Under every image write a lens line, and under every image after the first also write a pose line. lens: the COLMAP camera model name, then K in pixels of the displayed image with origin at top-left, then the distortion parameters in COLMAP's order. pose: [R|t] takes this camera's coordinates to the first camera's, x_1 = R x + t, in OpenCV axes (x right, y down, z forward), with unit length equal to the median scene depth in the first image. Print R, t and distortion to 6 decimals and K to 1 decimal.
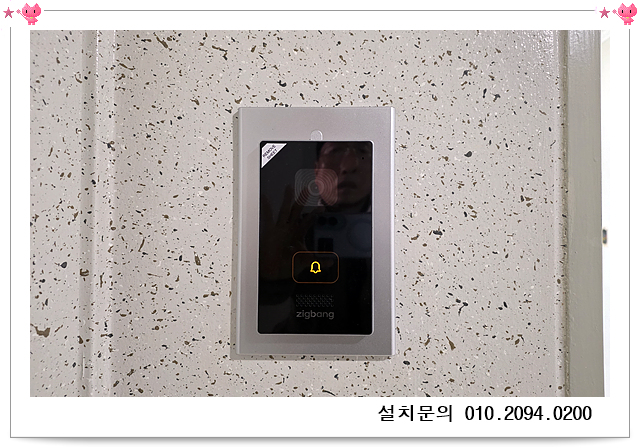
lens RADIAL K [[413.0, 0, 322.5], [0, 413.0, 201.8], [0, 0, 1]] dist [-0.004300, -0.003017]
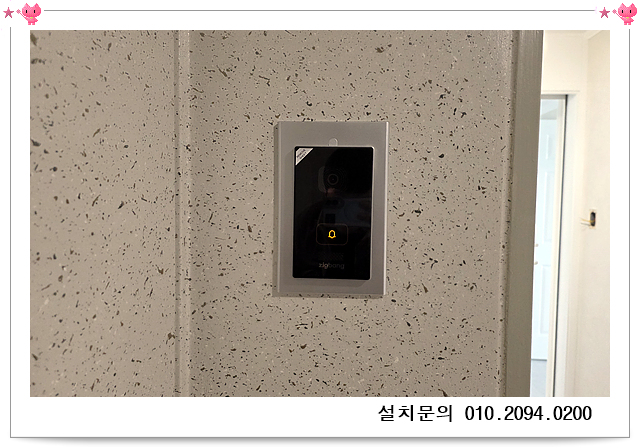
lens RADIAL K [[432.8, 0, 318.8], [0, 432.8, 211.1], [0, 0, 1]] dist [0.026189, -0.000410]
pose [[0.999812, 0.011206, -0.015804, -0.037683], [-0.010121, 0.997691, 0.067156, -0.023195], [0.016520, -0.066983, 0.997617, -0.494228]]
